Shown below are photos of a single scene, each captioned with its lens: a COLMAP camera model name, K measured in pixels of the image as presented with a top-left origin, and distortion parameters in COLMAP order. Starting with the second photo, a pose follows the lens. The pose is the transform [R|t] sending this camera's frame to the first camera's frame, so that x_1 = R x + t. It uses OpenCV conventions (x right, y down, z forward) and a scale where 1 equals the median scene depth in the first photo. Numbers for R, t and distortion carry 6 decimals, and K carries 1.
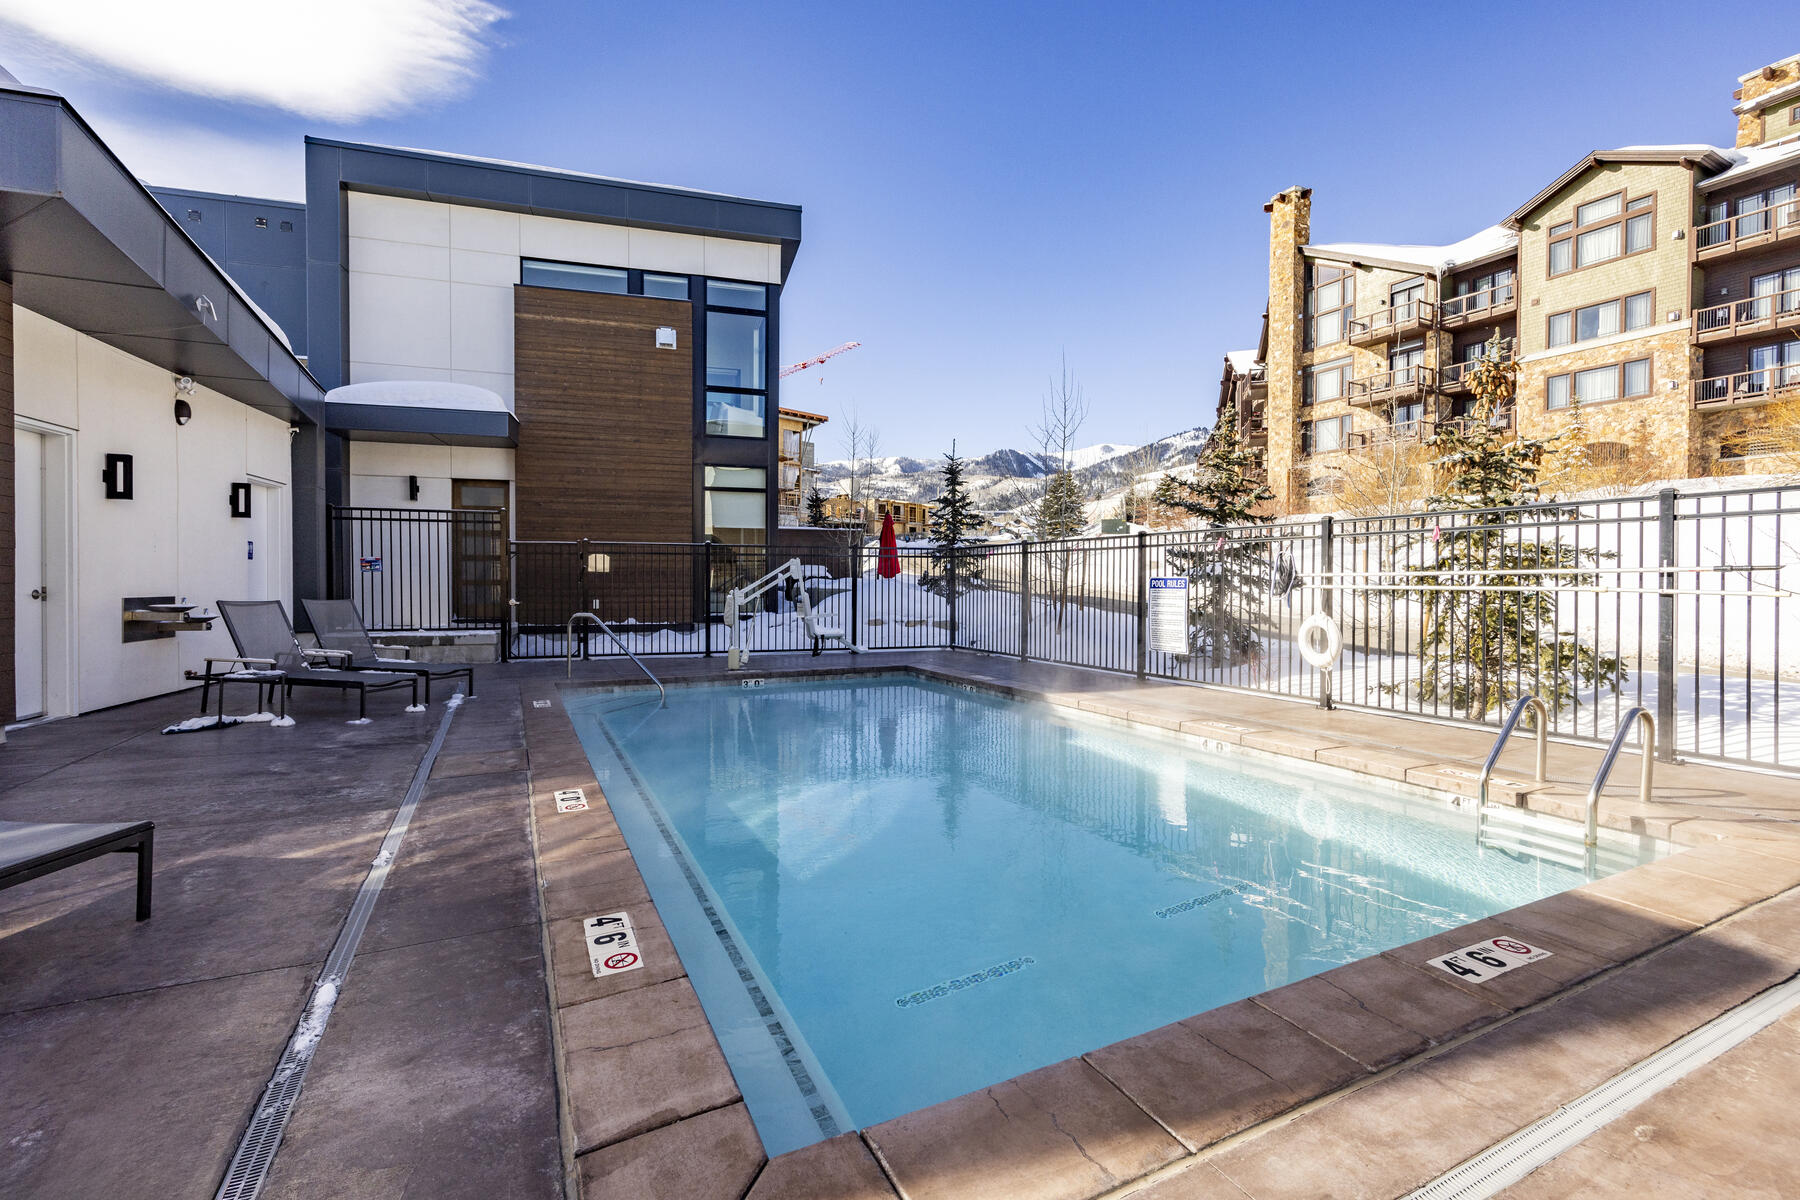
lens RADIAL K [[768.5, 0, 891.9], [0, 768.5, 583.5], [0, 0, 1]] dist [0.019401, -0.002906]
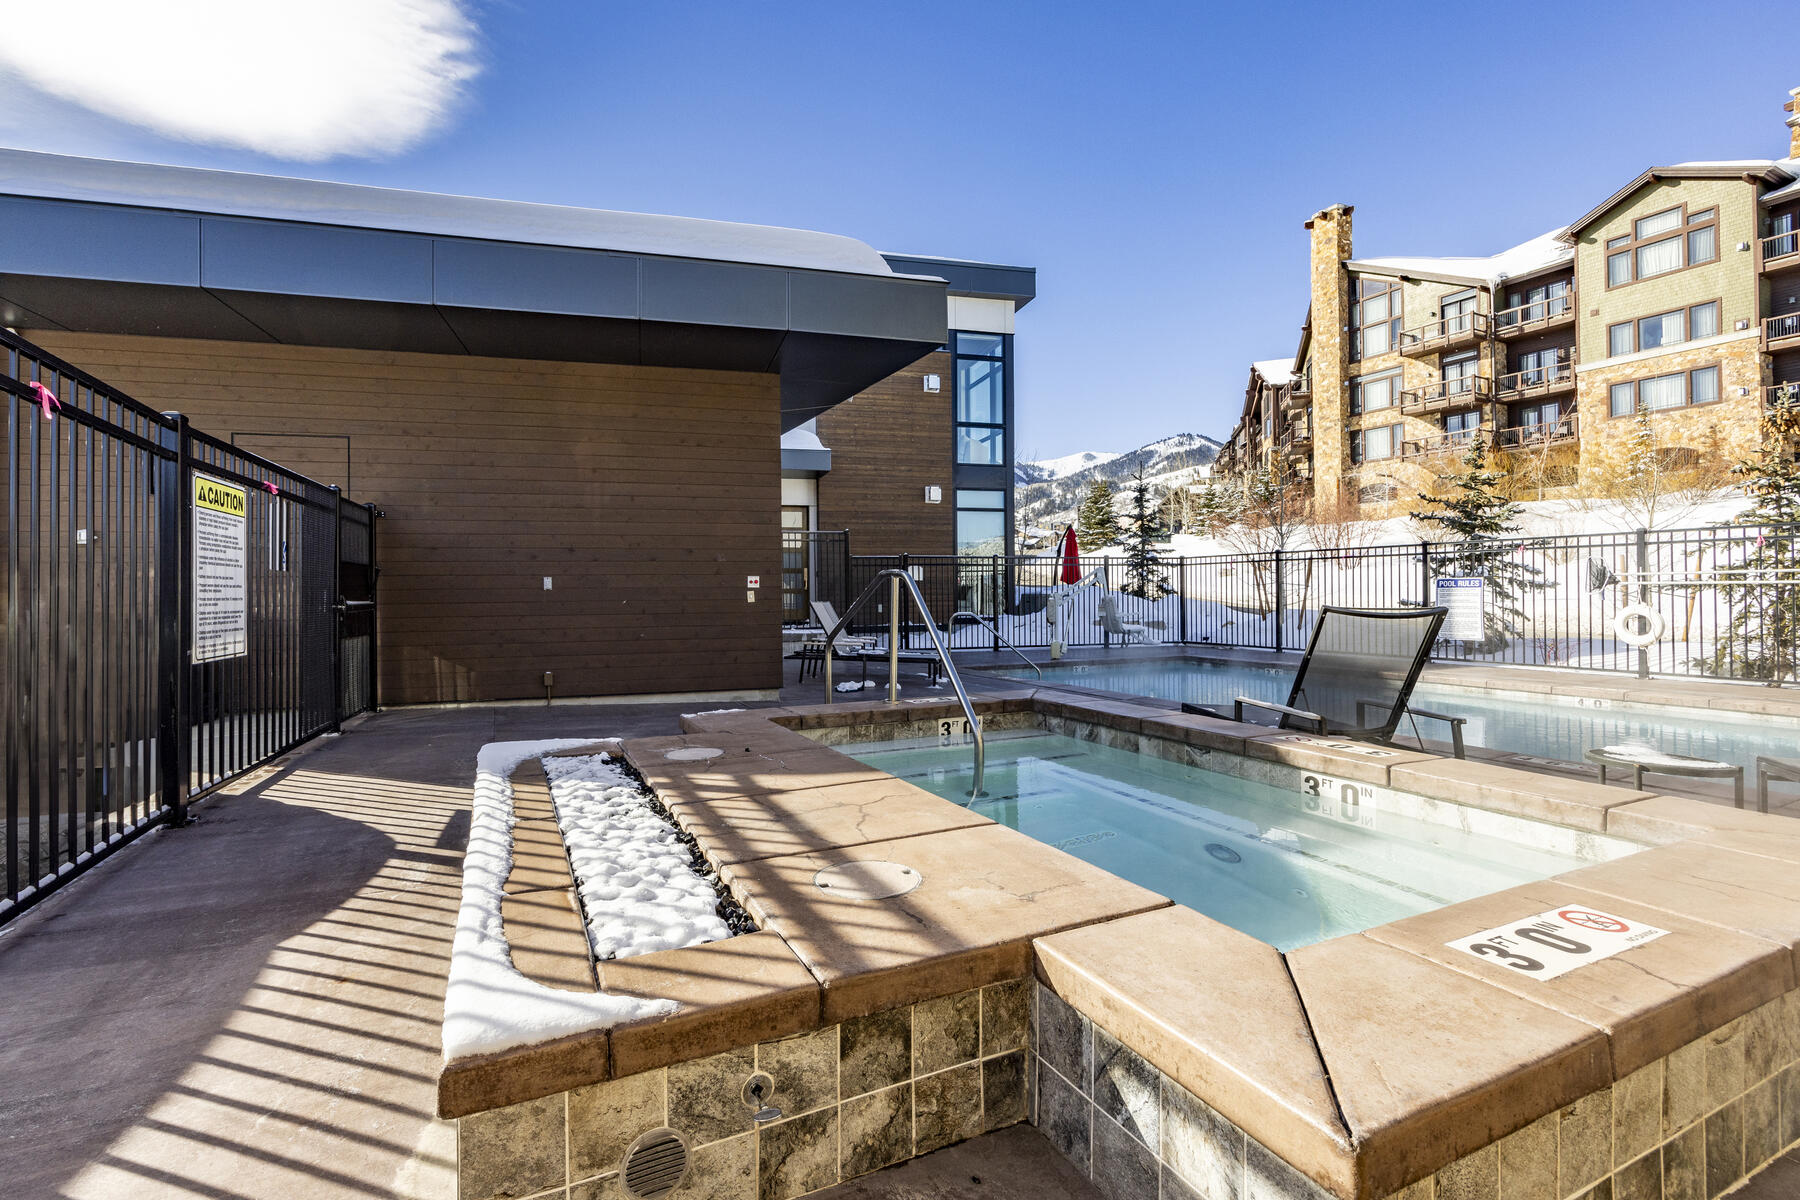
lens RADIAL K [[768.5, 0, 863.3], [0, 768.5, 576.4], [0, 0, 1]] dist [0.019401, -0.002906]
pose [[0.999392, -0.011067, -0.033077, -0.112283], [0.010259, 0.999647, -0.024518, 0.001936], [0.033337, 0.024164, 0.999152, -0.055093]]
